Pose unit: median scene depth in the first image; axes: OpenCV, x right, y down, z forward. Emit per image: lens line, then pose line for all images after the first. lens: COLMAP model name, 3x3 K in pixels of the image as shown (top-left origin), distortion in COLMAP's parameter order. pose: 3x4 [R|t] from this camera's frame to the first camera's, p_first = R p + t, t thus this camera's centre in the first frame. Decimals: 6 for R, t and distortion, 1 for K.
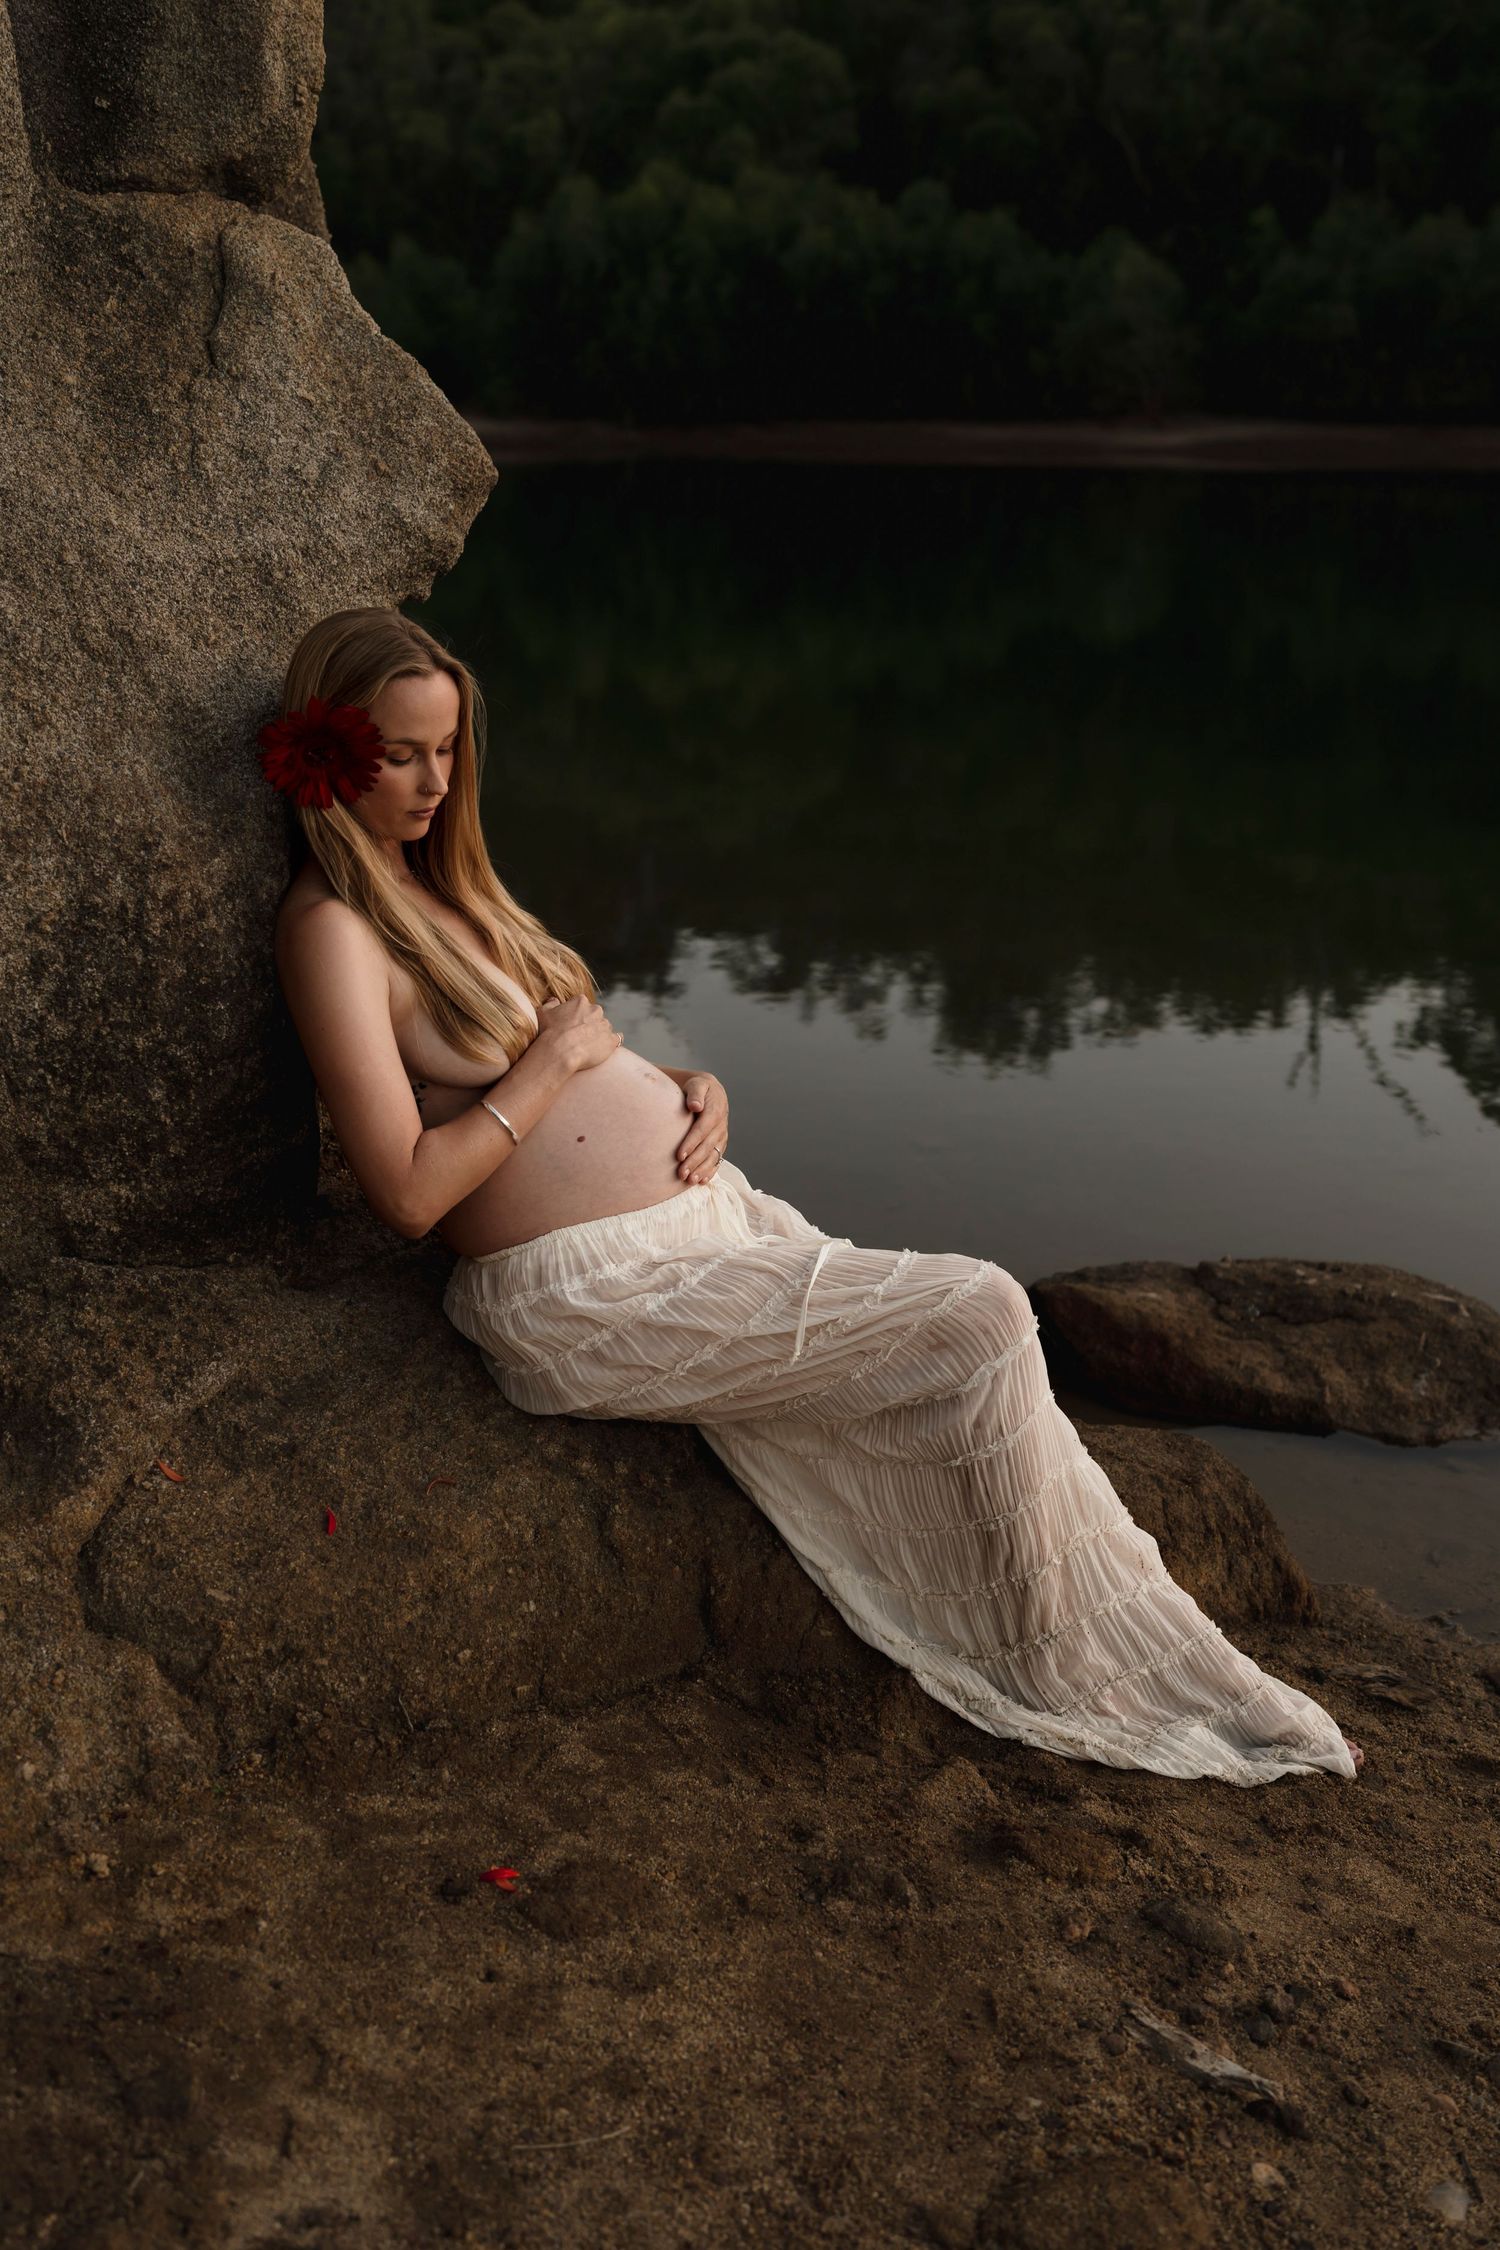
lens RADIAL K [[2476.3, 0, 751.1], [0, 2476.3, 1073.8], [0, 0, 1]] dist [-0.003794, 0.026099]
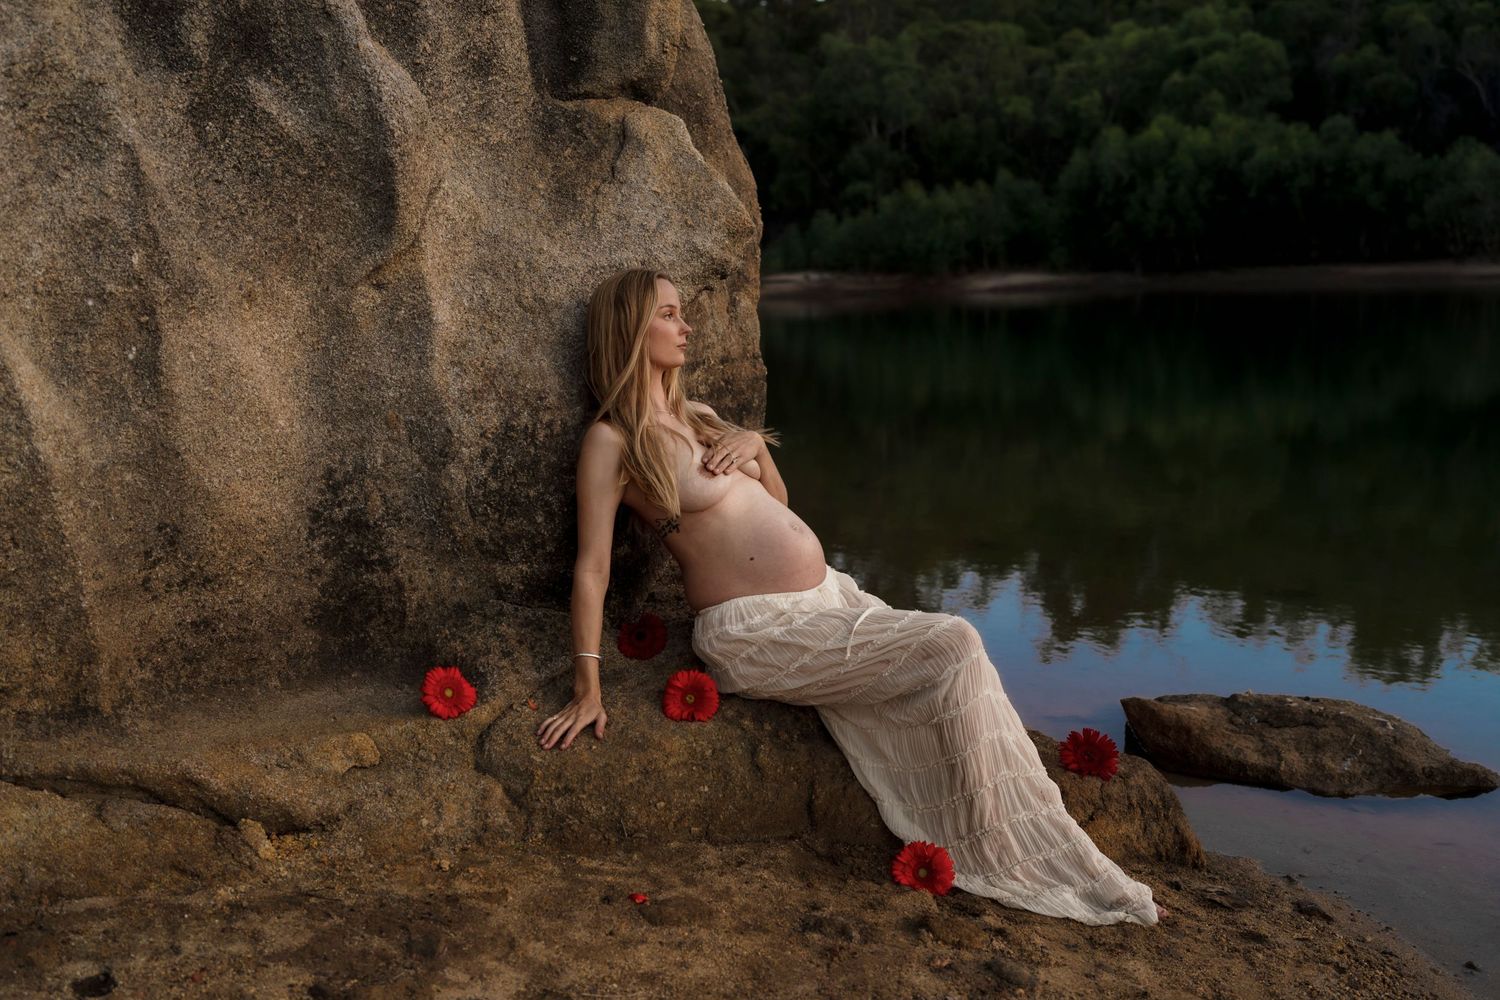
lens RADIAL K [[1527.5, 0, 750.0], [0, 1527.5, 500.0], [0, 0, 1]] dist [-0.001624, 0.012739]
pose [[0.953220, 0.008613, -0.302154, 0.290875], [-0.043388, 0.993142, -0.108567, 0.116080], [0.299146, 0.116598, 0.947057, -0.133138]]
